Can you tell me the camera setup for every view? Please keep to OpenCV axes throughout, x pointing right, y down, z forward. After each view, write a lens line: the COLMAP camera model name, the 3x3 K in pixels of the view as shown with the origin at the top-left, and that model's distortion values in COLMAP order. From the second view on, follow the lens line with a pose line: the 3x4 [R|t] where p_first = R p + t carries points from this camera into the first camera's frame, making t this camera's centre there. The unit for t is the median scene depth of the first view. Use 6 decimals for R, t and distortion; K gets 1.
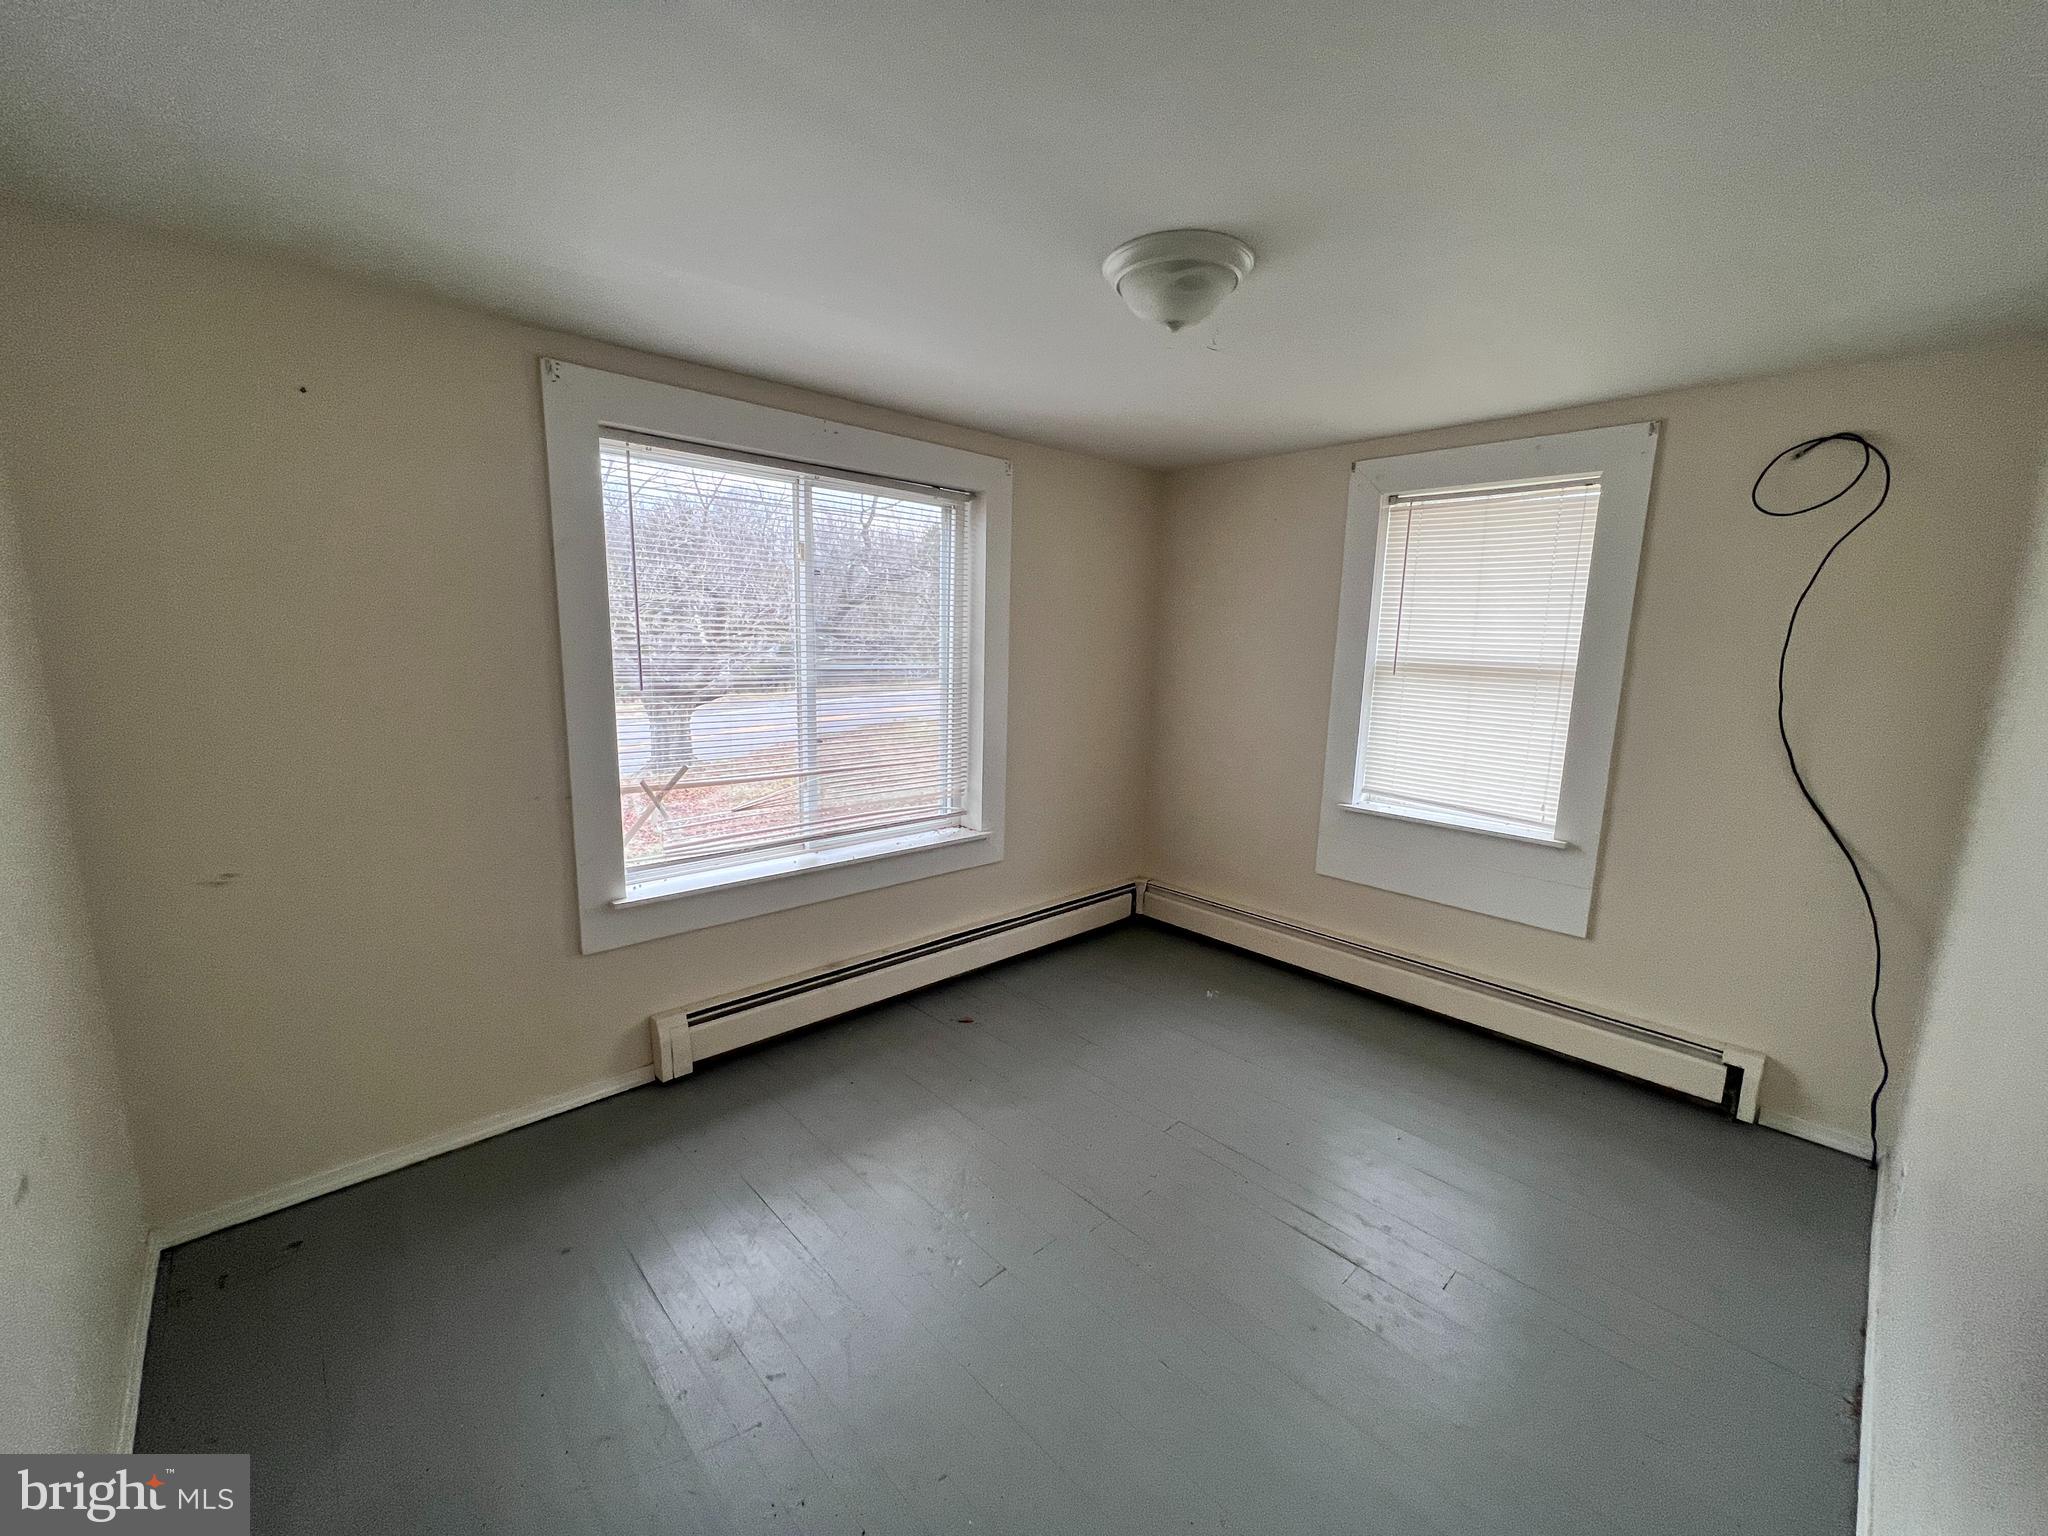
lens RADIAL K [[818.9, 0, 1032.3], [0, 818.9, 763.9], [0, 0, 1]] dist [-0.001259, -0.000149]
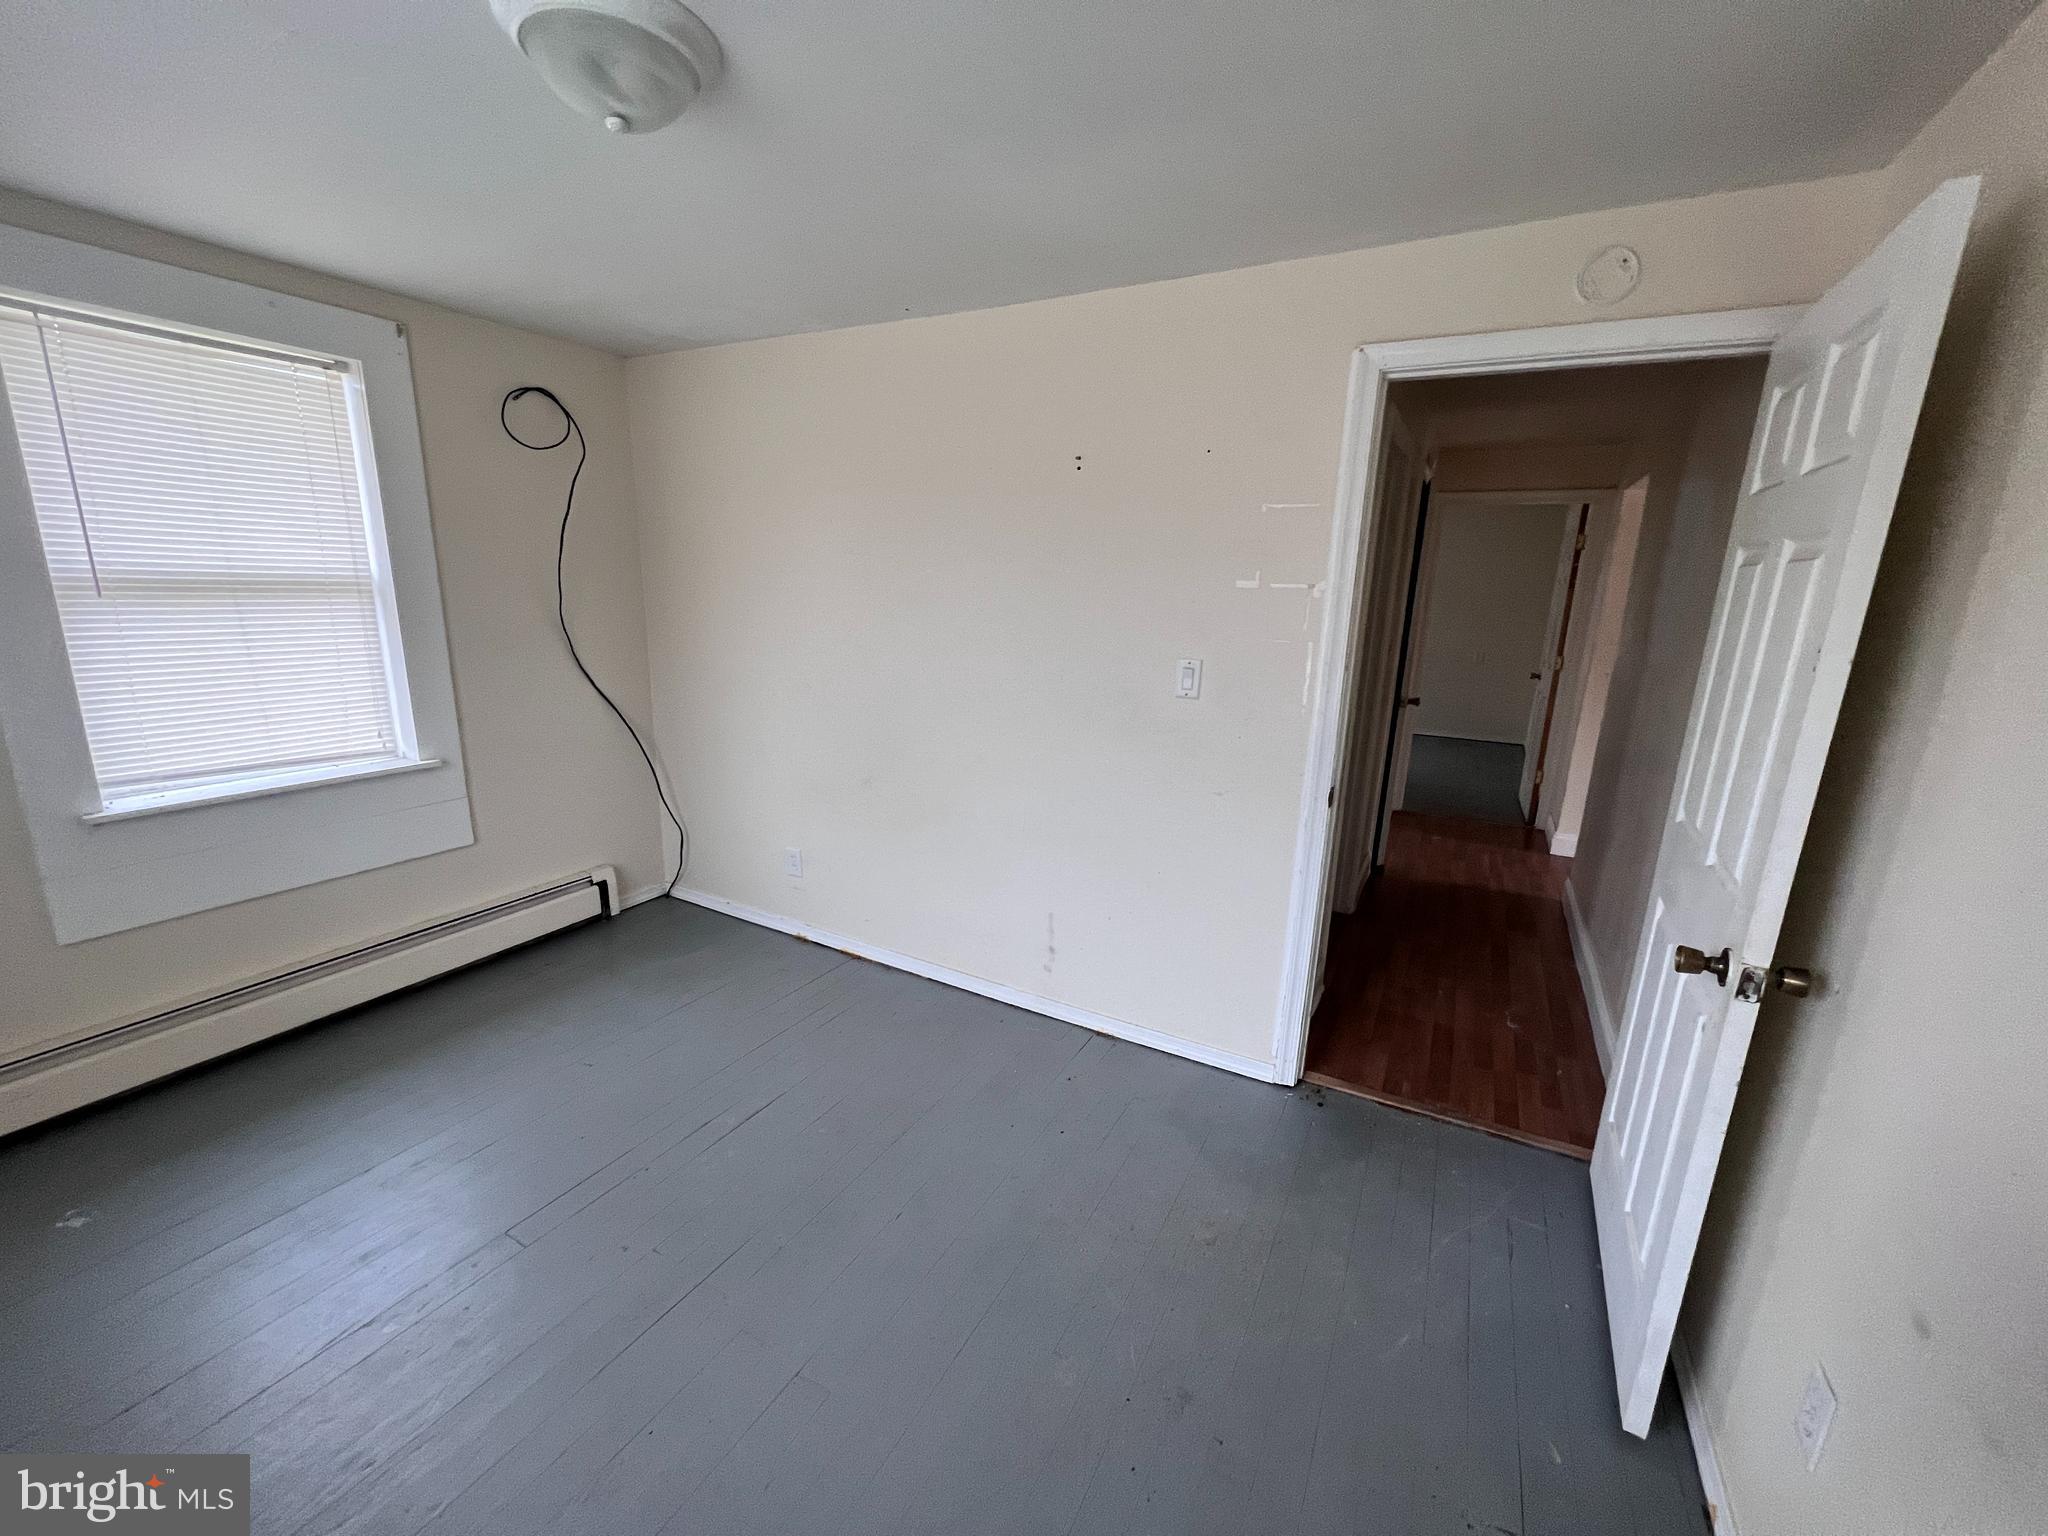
lens RADIAL K [[818.9, 0, 1029.9], [0, 818.9, 780.1], [0, 0, 1]] dist [-0.001259, -0.000149]
pose [[-0.312323, -0.248289, 0.916955, -0.481355], [0.125222, 0.946058, 0.298821, -0.085910], [-0.941687, 0.208151, -0.264384, 0.598257]]
